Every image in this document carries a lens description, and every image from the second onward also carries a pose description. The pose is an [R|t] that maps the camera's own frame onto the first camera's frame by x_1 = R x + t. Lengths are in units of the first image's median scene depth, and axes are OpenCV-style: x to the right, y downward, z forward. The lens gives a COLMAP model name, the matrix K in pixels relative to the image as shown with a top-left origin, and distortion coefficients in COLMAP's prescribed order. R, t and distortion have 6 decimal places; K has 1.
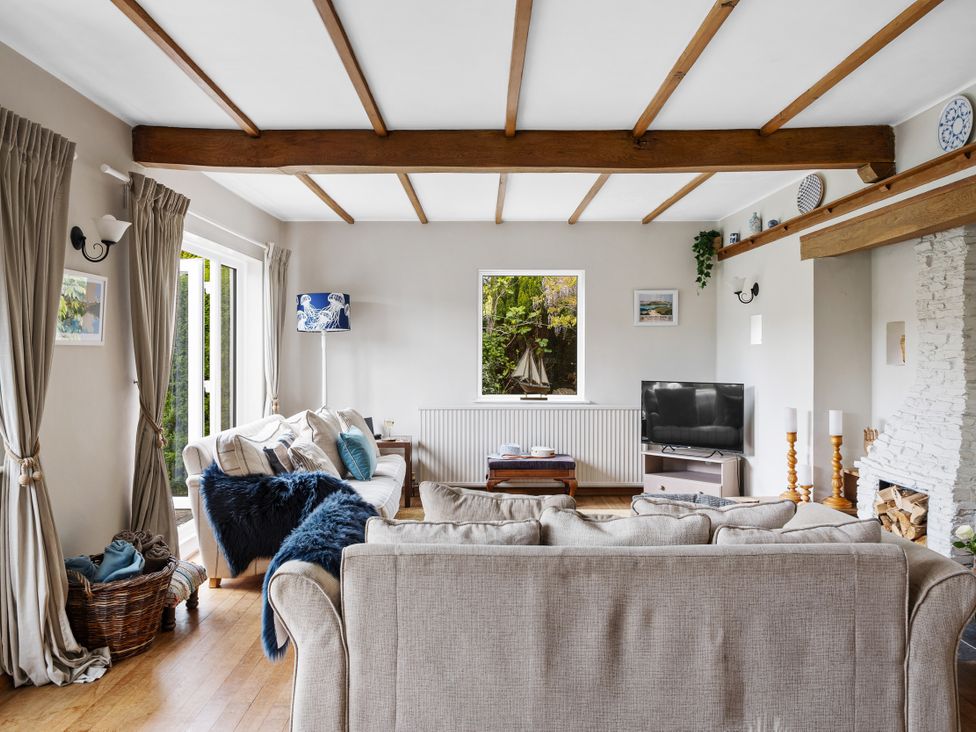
lens RADIAL K [[758.1, 0, 478.8], [0, 758.1, 351.4], [0, 0, 1]] dist [-0.001815, -0.002346]
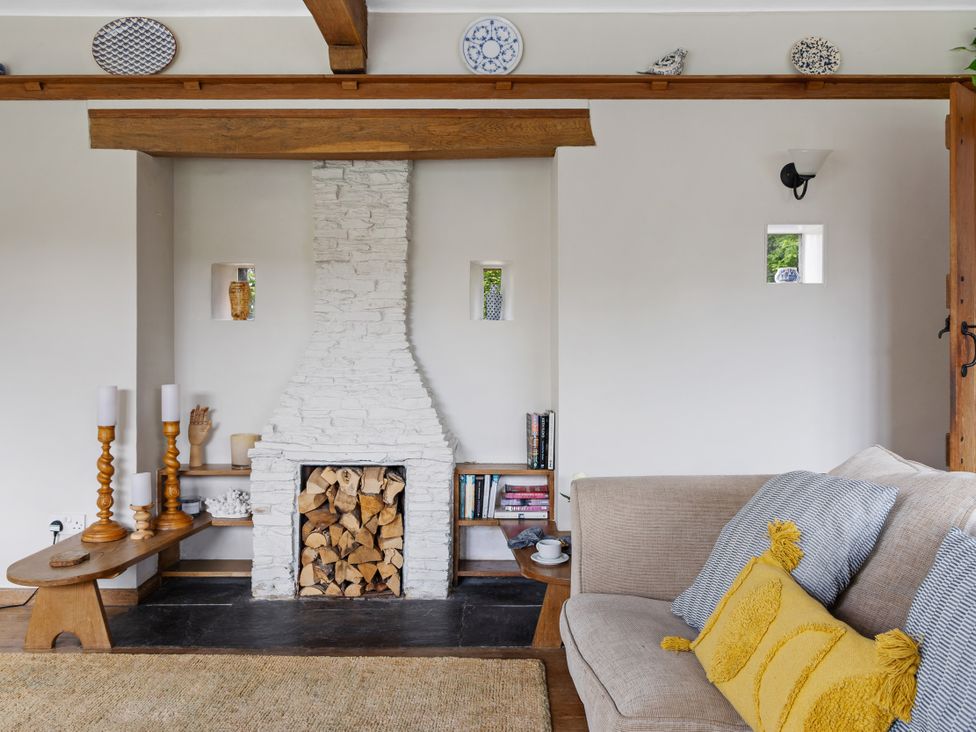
lens RADIAL K [[743.2, 0, 489.5], [0, 743.2, 361.0], [0, 0, 1]] dist [-0.006246, -0.002438]
pose [[-0.002358, -0.012139, 0.999924, -0.187436], [0.000878, 0.999926, 0.012141, 0.047660], [-0.999997, 0.000906, -0.002348, 0.699204]]
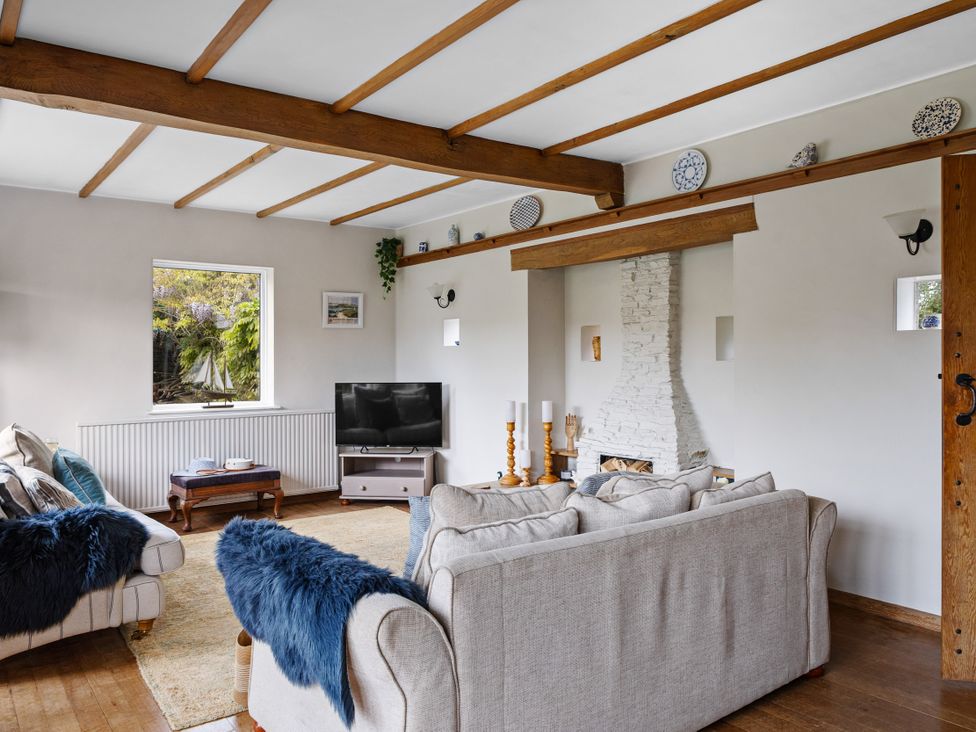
lens RADIAL K [[743.2, 0, 489.5], [0, 743.2, 361.0], [0, 0, 1]] dist [-0.006246, -0.002438]
pose [[0.793661, -0.007981, 0.608308, -0.288666], [0.009016, 0.999958, 0.001356, 0.013572], [-0.608294, 0.004408, 0.793700, 0.140573]]
